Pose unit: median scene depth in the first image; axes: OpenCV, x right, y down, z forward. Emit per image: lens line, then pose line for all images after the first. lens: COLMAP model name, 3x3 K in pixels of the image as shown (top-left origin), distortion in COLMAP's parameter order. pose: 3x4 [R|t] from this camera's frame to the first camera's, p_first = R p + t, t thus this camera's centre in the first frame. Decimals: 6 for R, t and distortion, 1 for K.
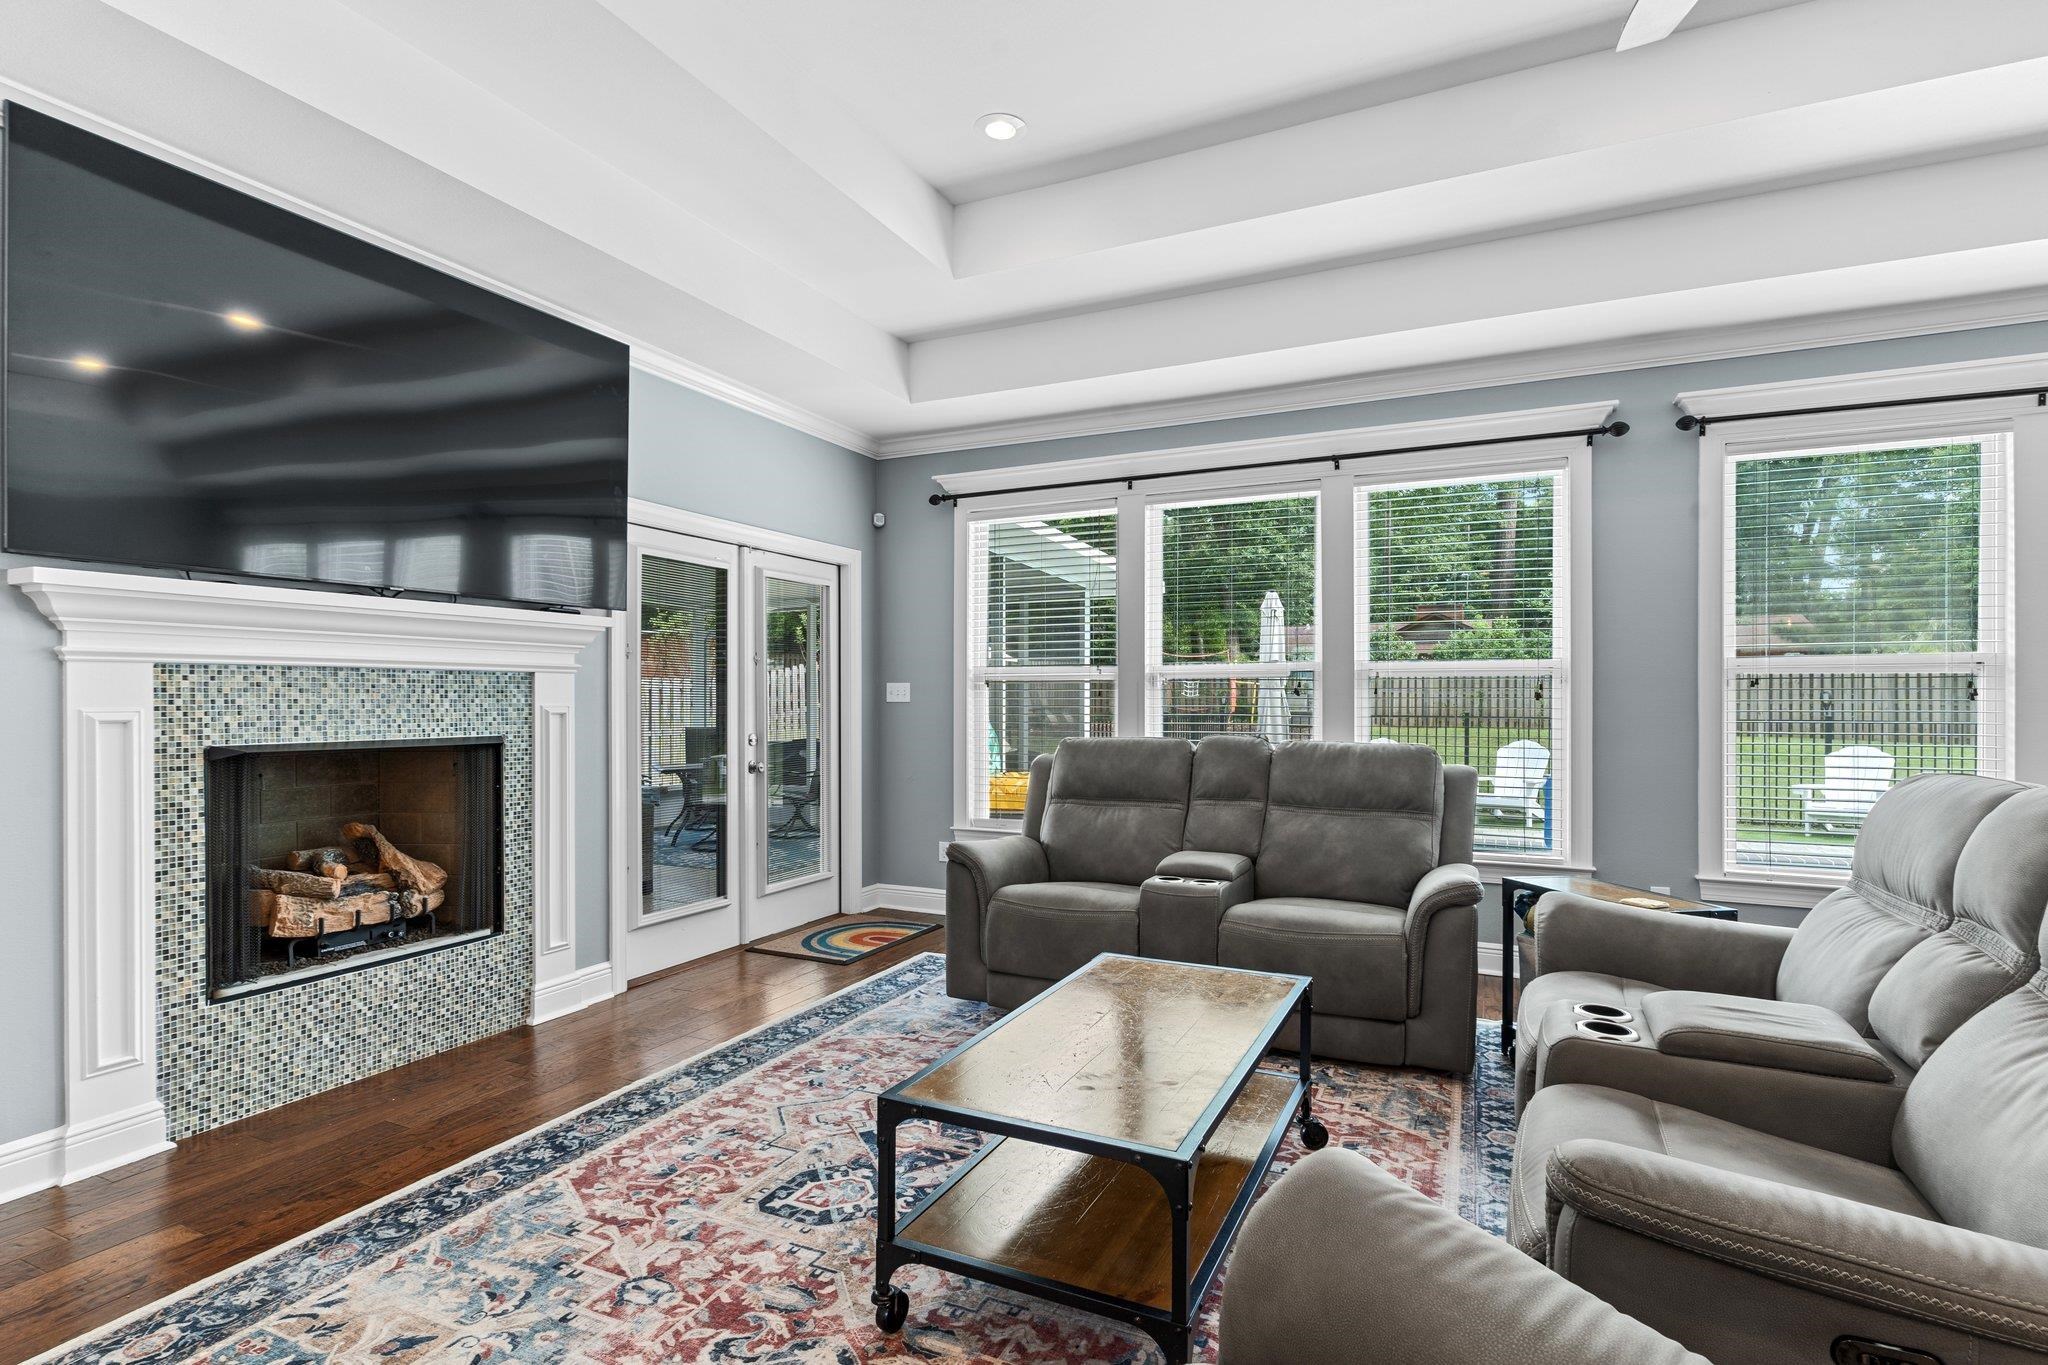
lens RADIAL K [[1006.4, 0, 1012.3], [0, 1006.4, 701.4], [0, 0, 1]] dist [0.000081, 0.000673]
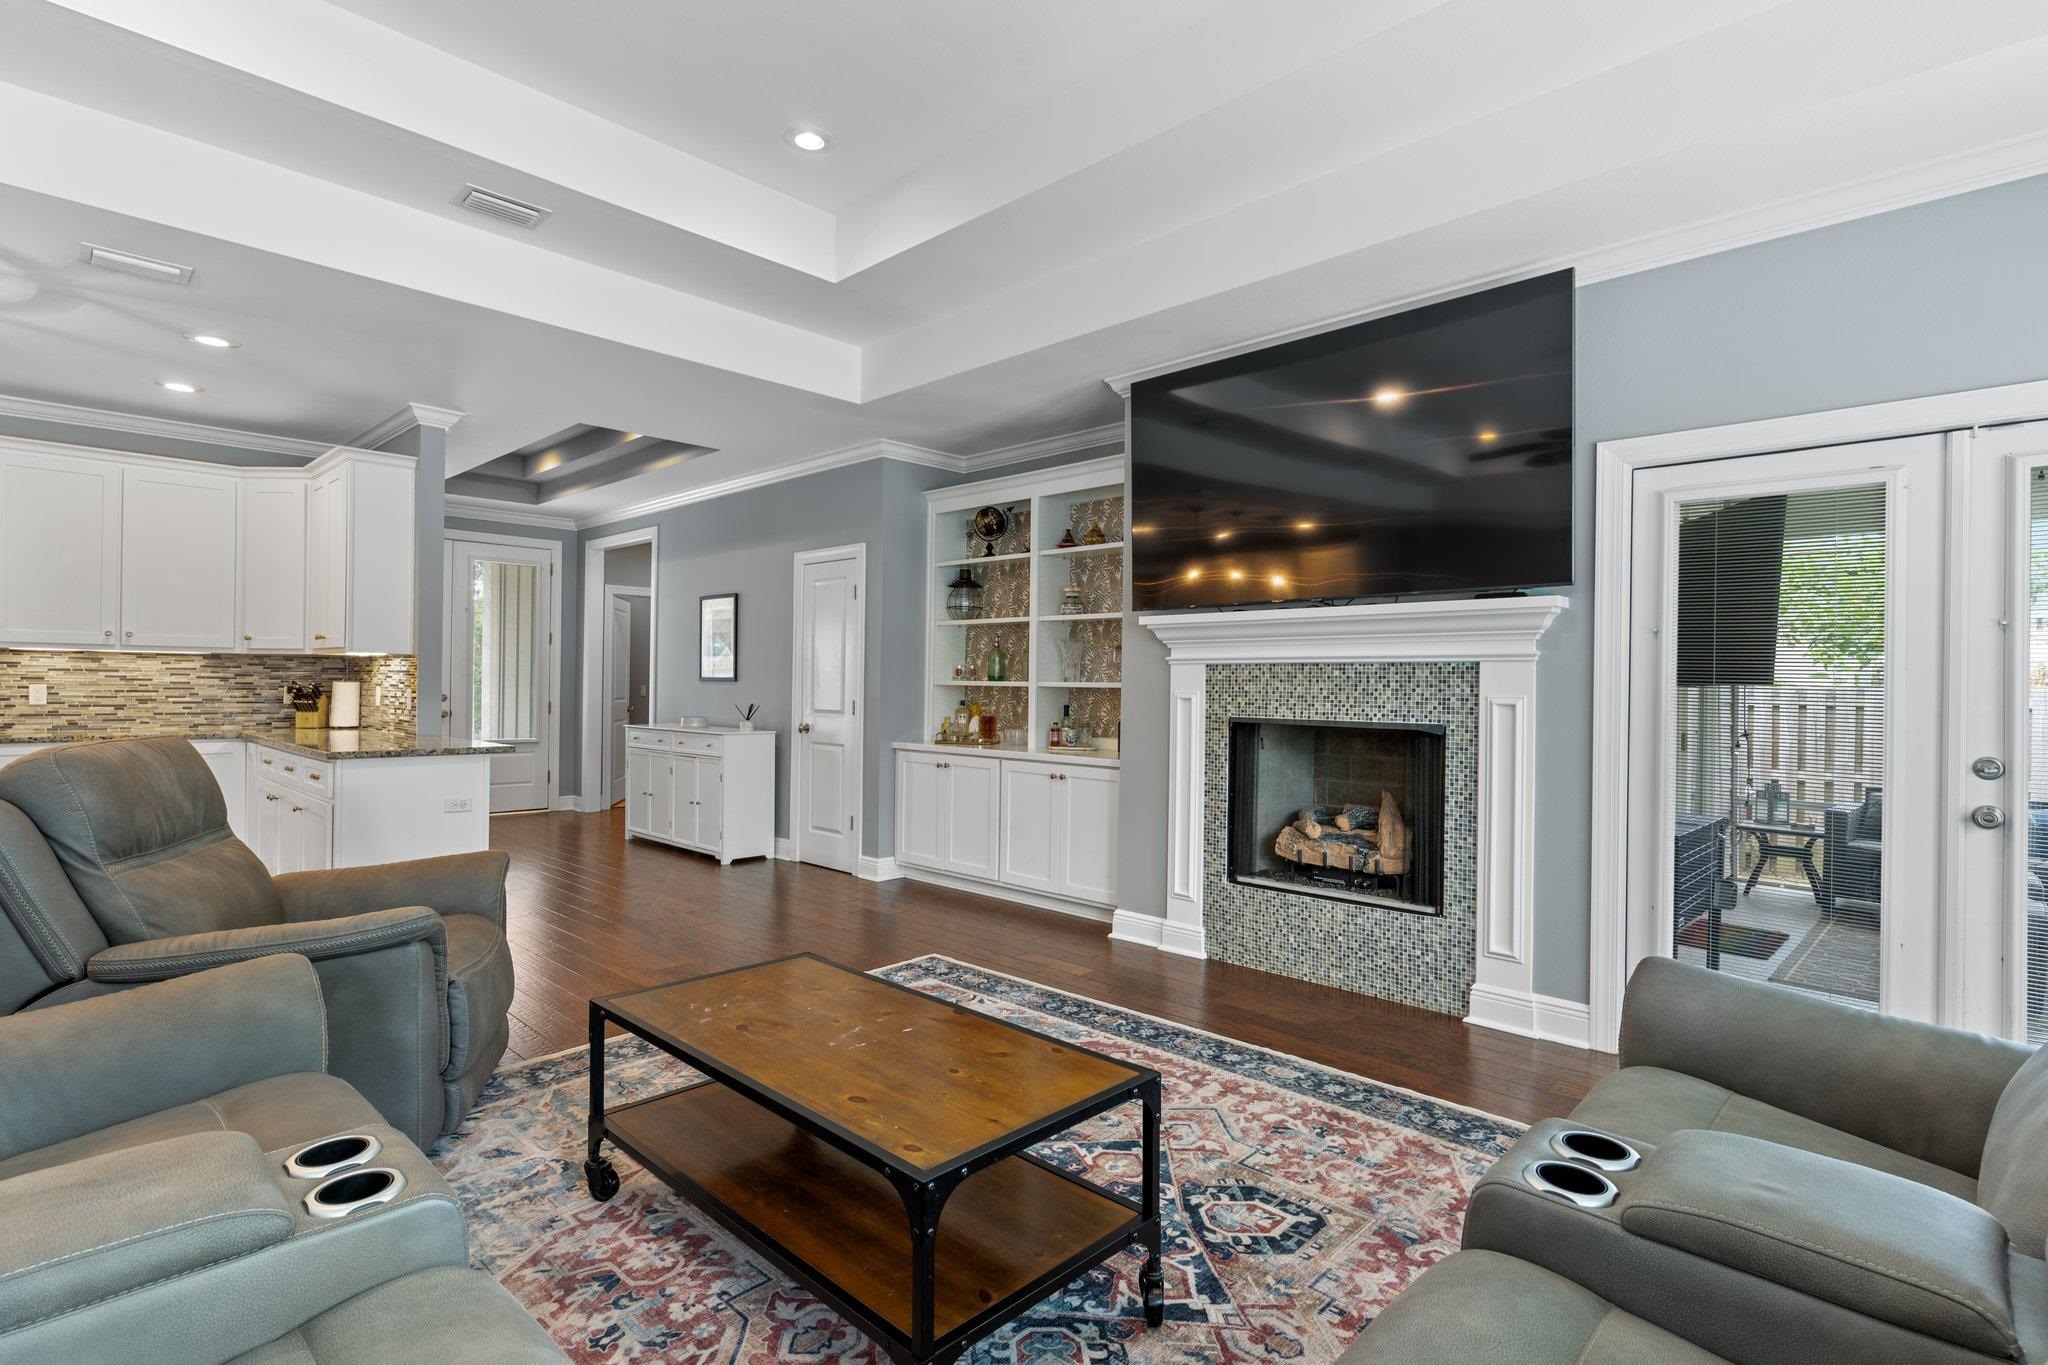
lens RADIAL K [[992.0, 0, 1018.1], [0, 992.0, 685.3], [0, 0, 1]] dist [0.001052, -0.000301]
pose [[-0.312242, -0.002241, -0.950000, 0.633140], [-0.013953, 0.999900, 0.002228, -0.002405], [0.949900, 0.013950, -0.312242, 0.961426]]
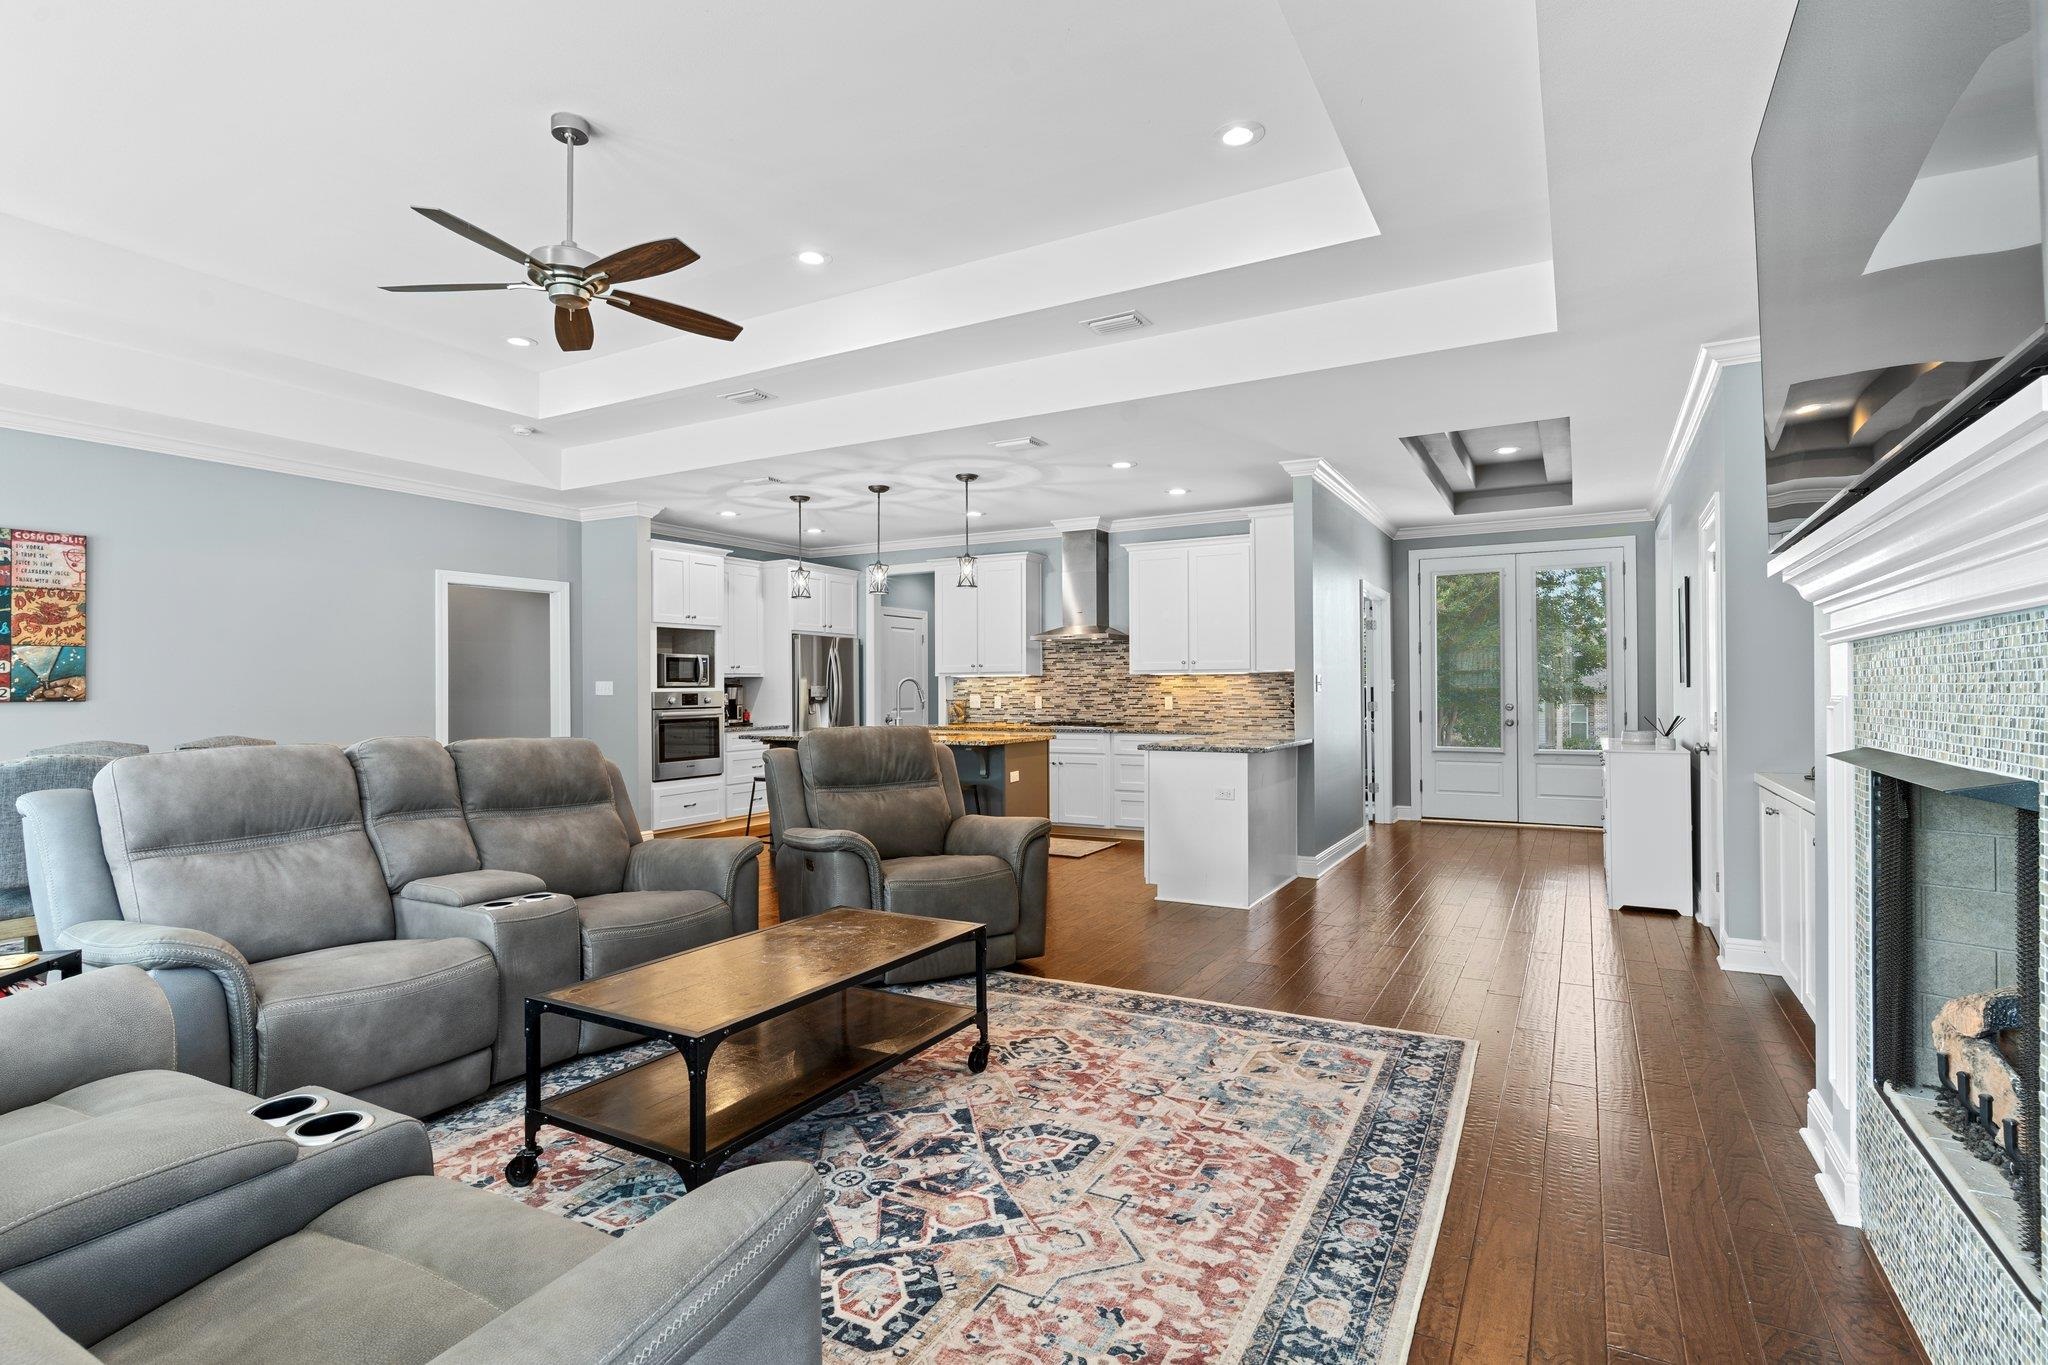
lens RADIAL K [[999.0, 0, 1016.7], [0, 999.0, 682.1], [0, 0, 1]] dist [-0.004316, -0.000224]
pose [[-0.997782, 0.005964, 0.066303, -0.165844], [0.005609, 0.999969, -0.005526, -0.003319], [-0.066334, -0.005142, -0.997784, 1.481562]]
